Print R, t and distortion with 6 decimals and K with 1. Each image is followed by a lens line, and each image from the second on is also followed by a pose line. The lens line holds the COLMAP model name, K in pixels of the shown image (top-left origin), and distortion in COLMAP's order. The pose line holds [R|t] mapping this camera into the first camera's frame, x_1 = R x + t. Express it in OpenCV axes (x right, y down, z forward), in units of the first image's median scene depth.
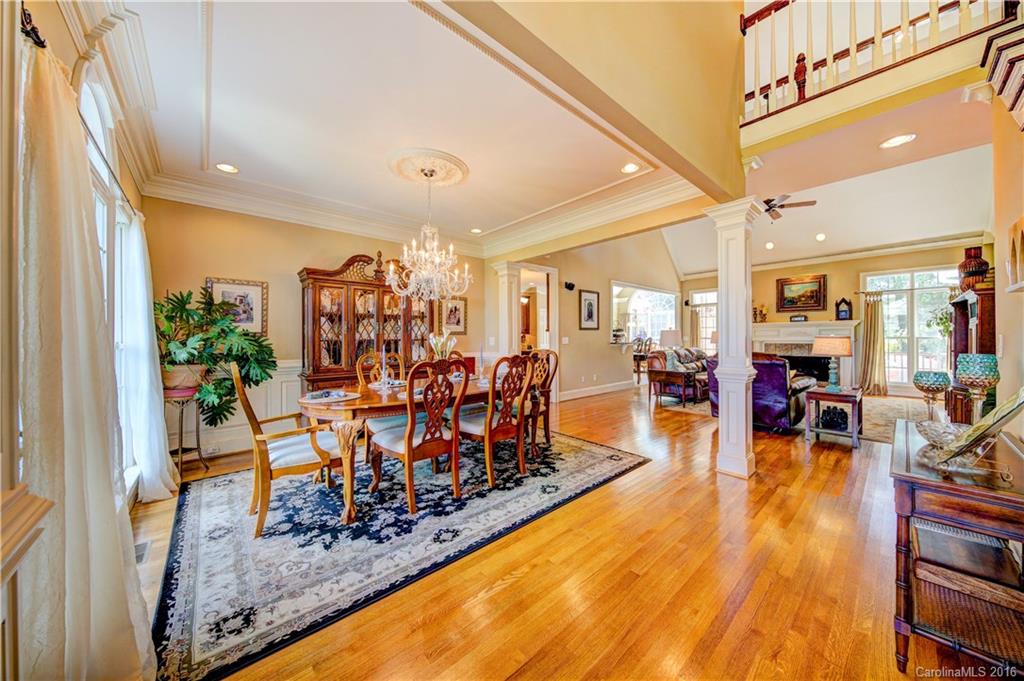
lens RADIAL K [[344.0, 0, 517.9], [0, 344.0, 337.2], [0, 0, 1]] dist [-0.001387, -0.000073]
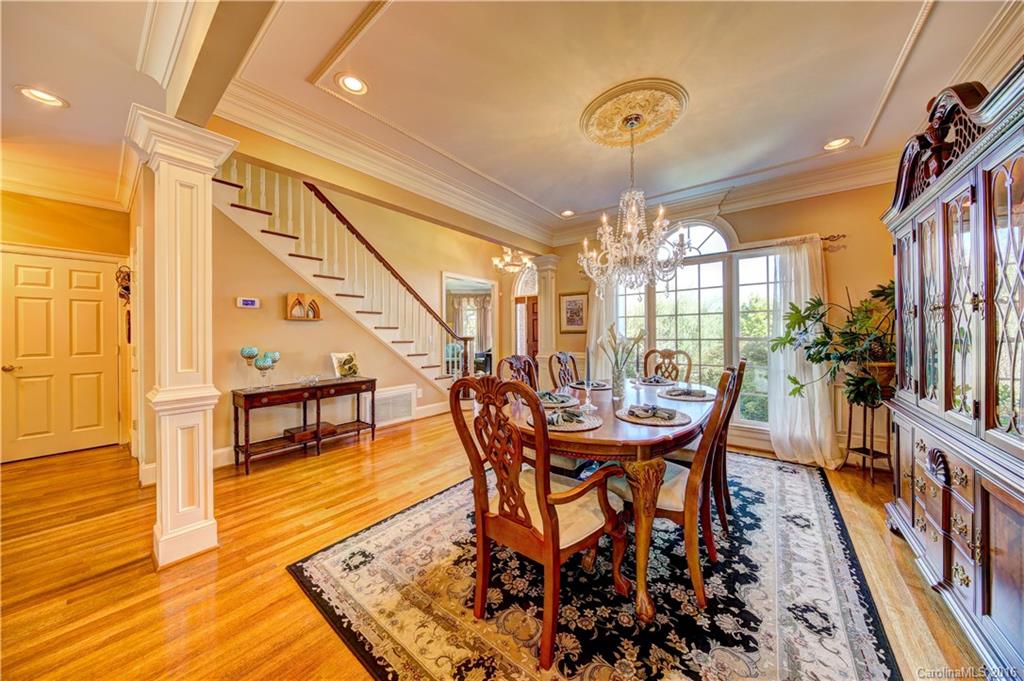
lens RADIAL K [[332.4, 0, 513.1], [0, 332.4, 341.8], [0, 0, 1]] dist [0.000460, -0.000481]
pose [[0.984063, -0.013351, 0.177317, -0.778200], [0.013821, 0.999903, -0.001413, 0.014423], [-0.177281, 0.003841, 0.984153, 0.386529]]
